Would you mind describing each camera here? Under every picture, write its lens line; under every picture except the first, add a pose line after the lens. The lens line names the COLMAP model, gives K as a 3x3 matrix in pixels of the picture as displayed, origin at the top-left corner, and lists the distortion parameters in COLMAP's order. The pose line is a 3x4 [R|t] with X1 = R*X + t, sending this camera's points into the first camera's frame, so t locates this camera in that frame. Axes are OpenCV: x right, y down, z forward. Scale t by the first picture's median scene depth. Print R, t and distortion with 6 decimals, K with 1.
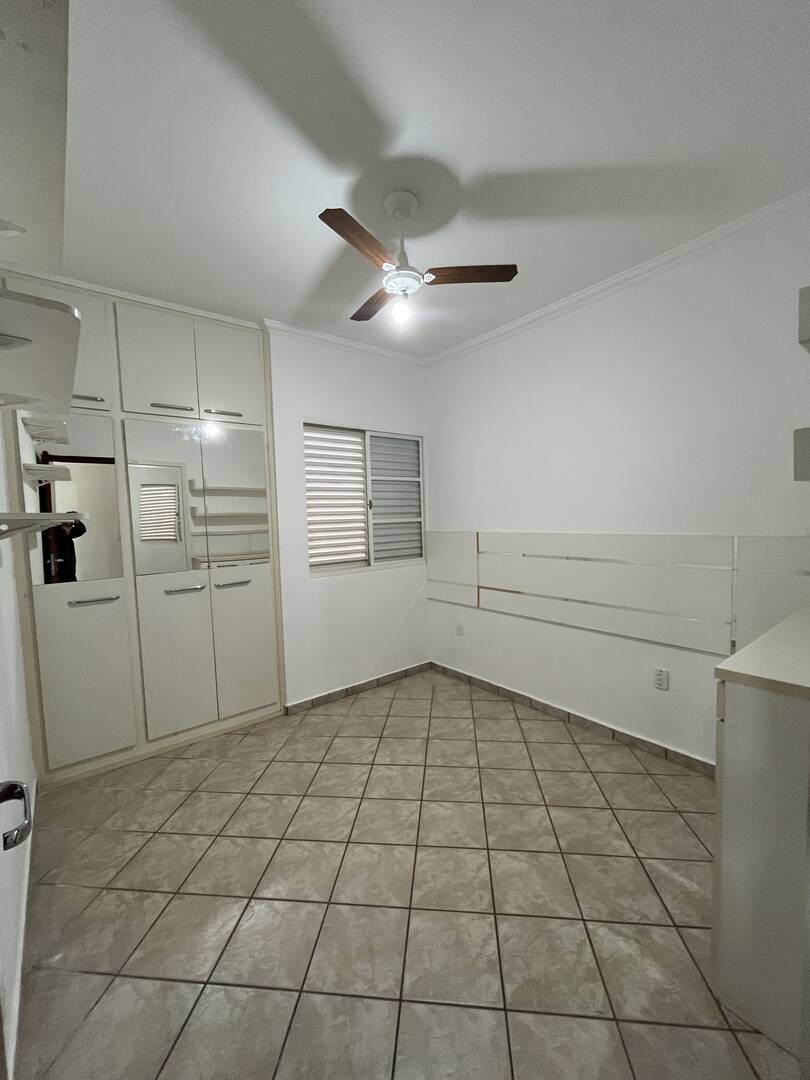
lens RADIAL K [[435.6, 0, 406.3], [0, 435.6, 544.2], [0, 0, 1]] dist [-0.003403, -0.000121]
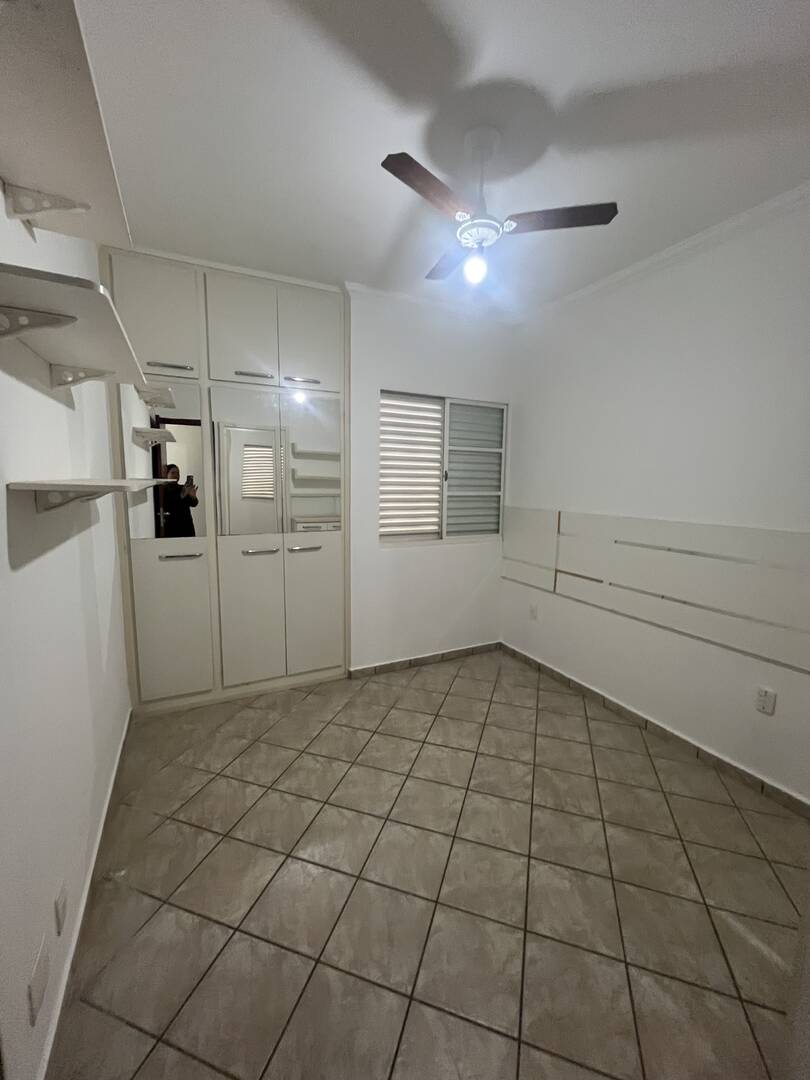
lens RADIAL K [[435.6, 0, 407.6], [0, 435.6, 534.7], [0, 0, 1]] dist [-0.003403, -0.000121]
pose [[0.977179, 0.069111, -0.200860, 0.059015], [-0.057220, 0.996281, 0.064423, -0.029354], [0.204566, -0.051459, 0.977499, 0.054561]]
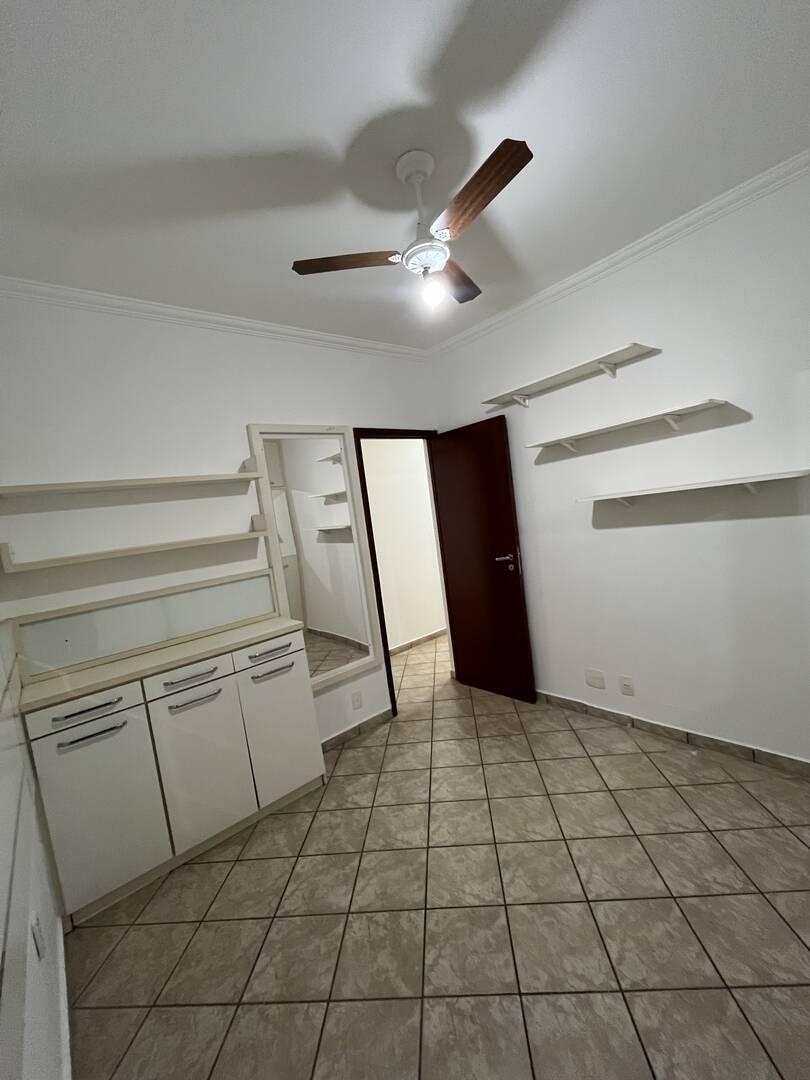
lens RADIAL K [[435.6, 0, 404.3], [0, 435.6, 544.8], [0, 0, 1]] dist [-0.003403, -0.000121]
pose [[-0.986840, 0.161430, -0.009339, 0.110555], [0.158646, 0.977756, 0.137204, -0.146298], [0.031280, 0.133916, -0.990499, 1.598375]]
